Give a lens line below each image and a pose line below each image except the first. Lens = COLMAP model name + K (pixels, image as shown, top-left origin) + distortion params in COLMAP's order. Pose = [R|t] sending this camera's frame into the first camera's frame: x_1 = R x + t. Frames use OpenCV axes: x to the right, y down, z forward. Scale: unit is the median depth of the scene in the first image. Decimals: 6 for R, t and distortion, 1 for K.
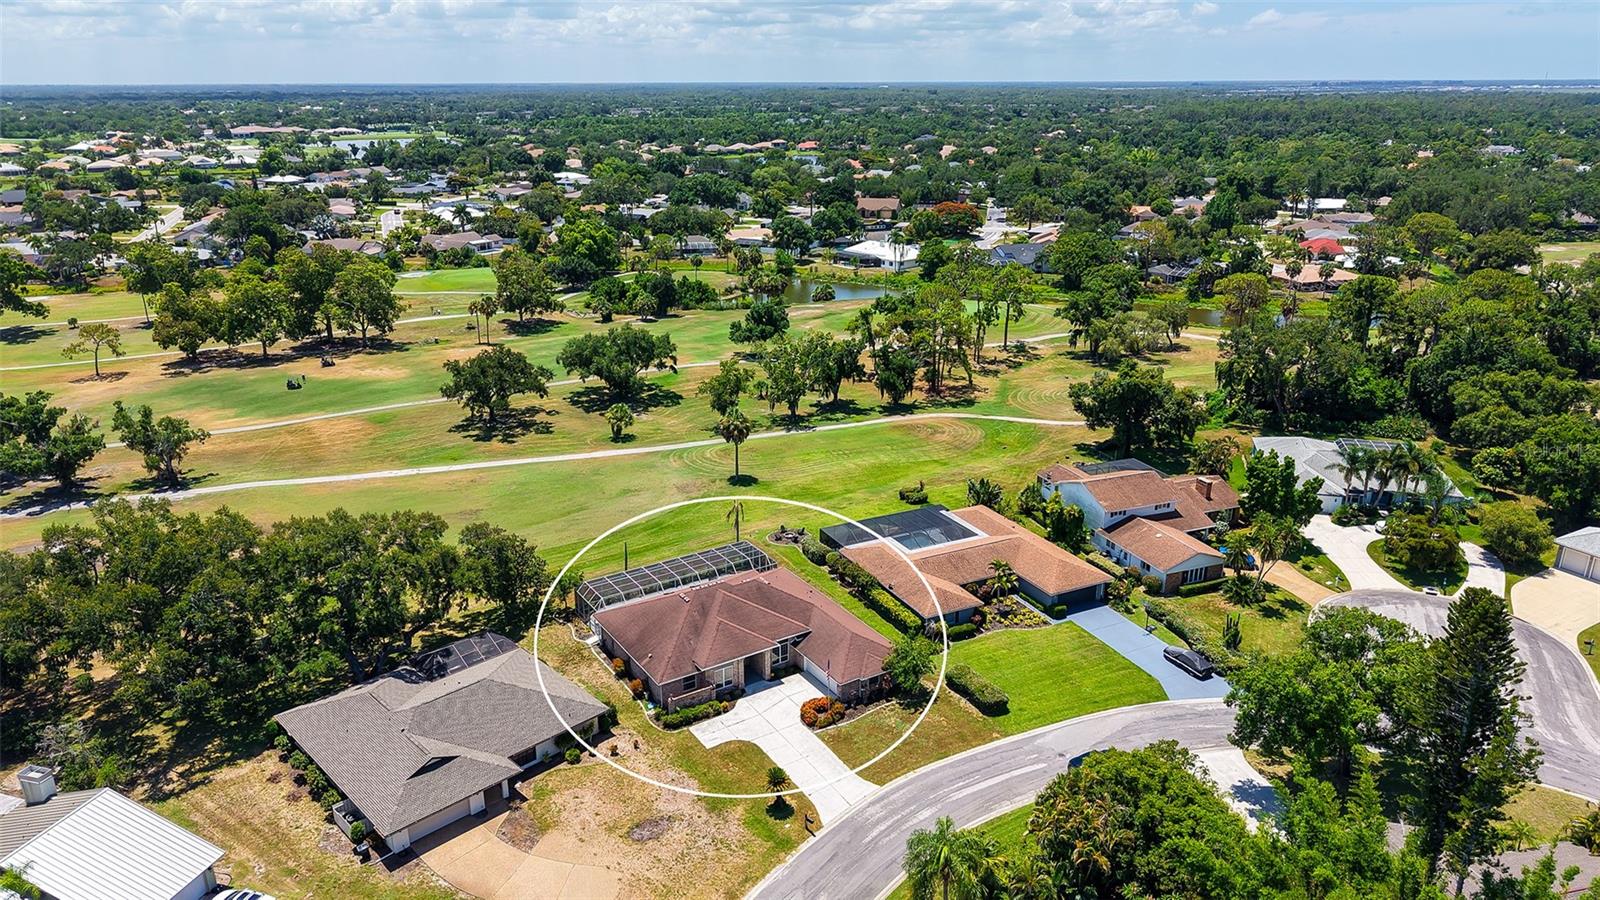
lens RADIAL K [[1082.7, 0, 800.0], [0, 1082.7, 450.0], [0, 0, 1]] dist [0.051899, -0.056484]
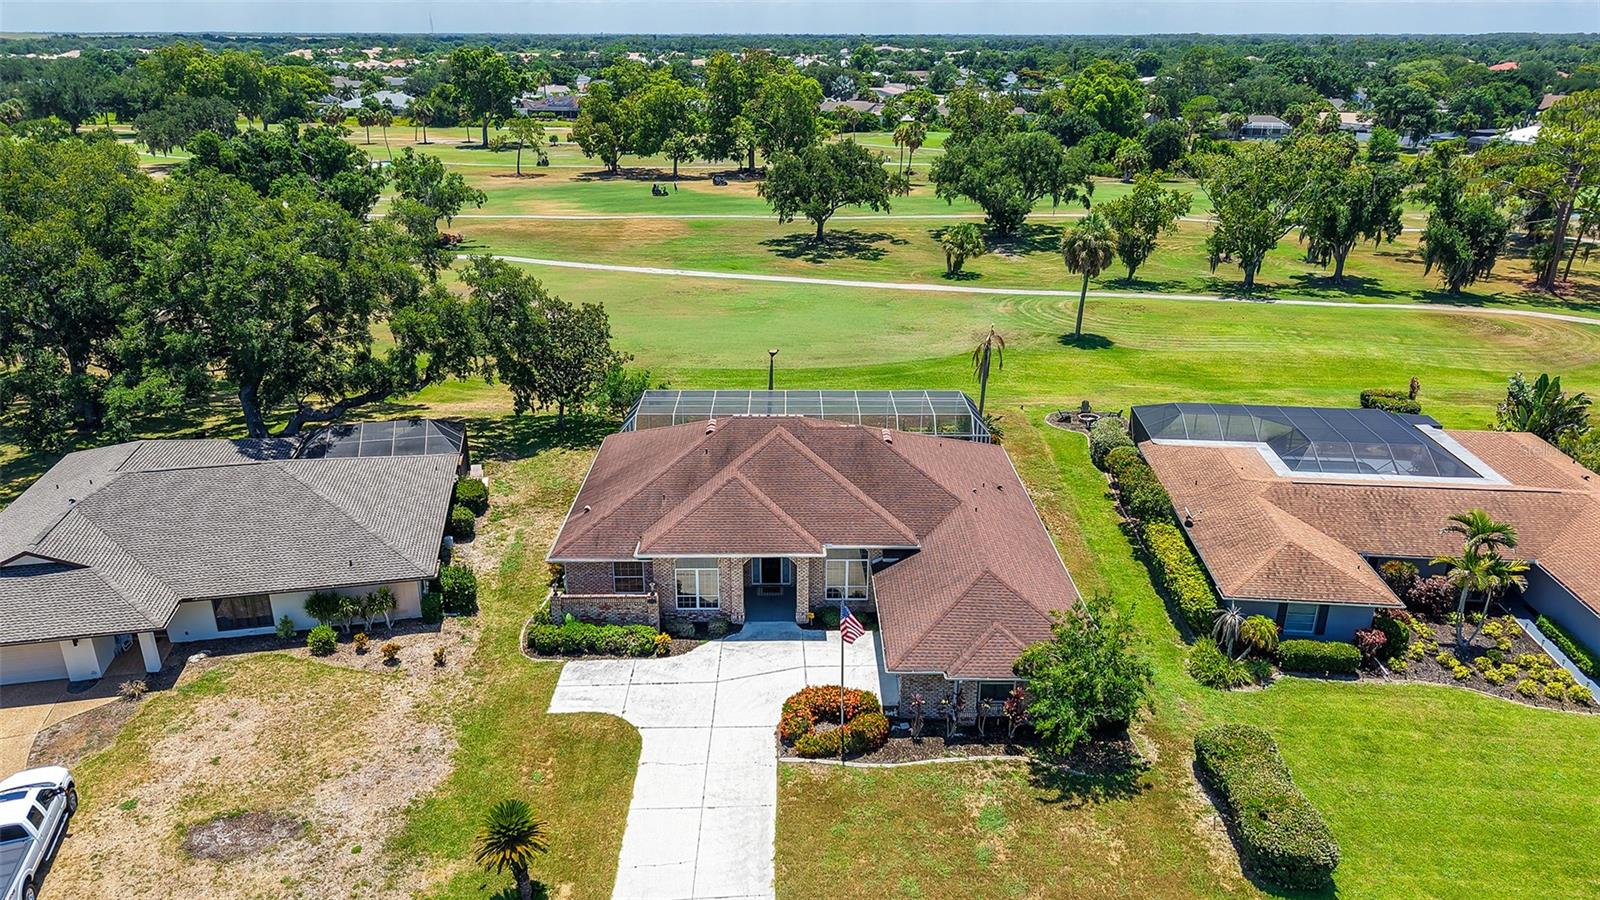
lens RADIAL K [[1082.7, 0, 800.0], [0, 1082.7, 450.0], [0, 0, 1]] dist [0.051899, -0.056484]
pose [[0.842145, 0.192192, -0.503839, 0.154056], [-0.178173, 0.981028, 0.076410, 0.083543], [0.508965, 0.025422, 0.860412, 0.483155]]
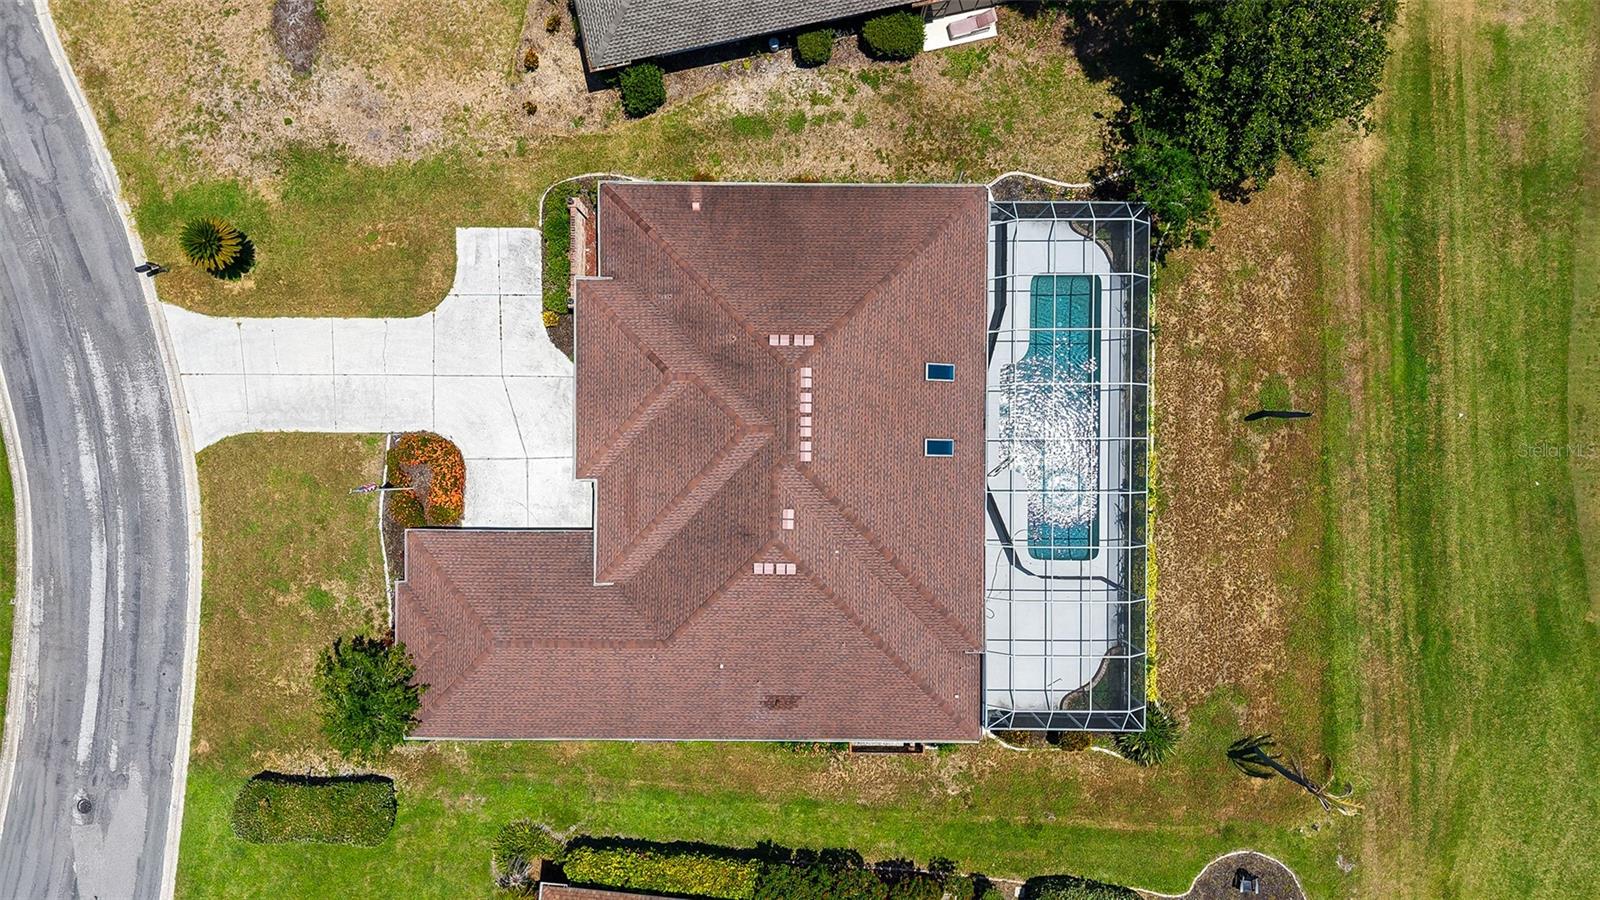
lens RADIAL K [[1082.7, 0, 800.0], [0, 1082.7, 450.0], [0, 0, 1]] dist [0.051899, -0.056484]
pose [[-0.548444, 0.836184, -0.002252, -0.058837], [-0.276209, -0.178619, 0.944354, -0.193465], [0.789251, 0.518548, 0.328924, 0.736442]]
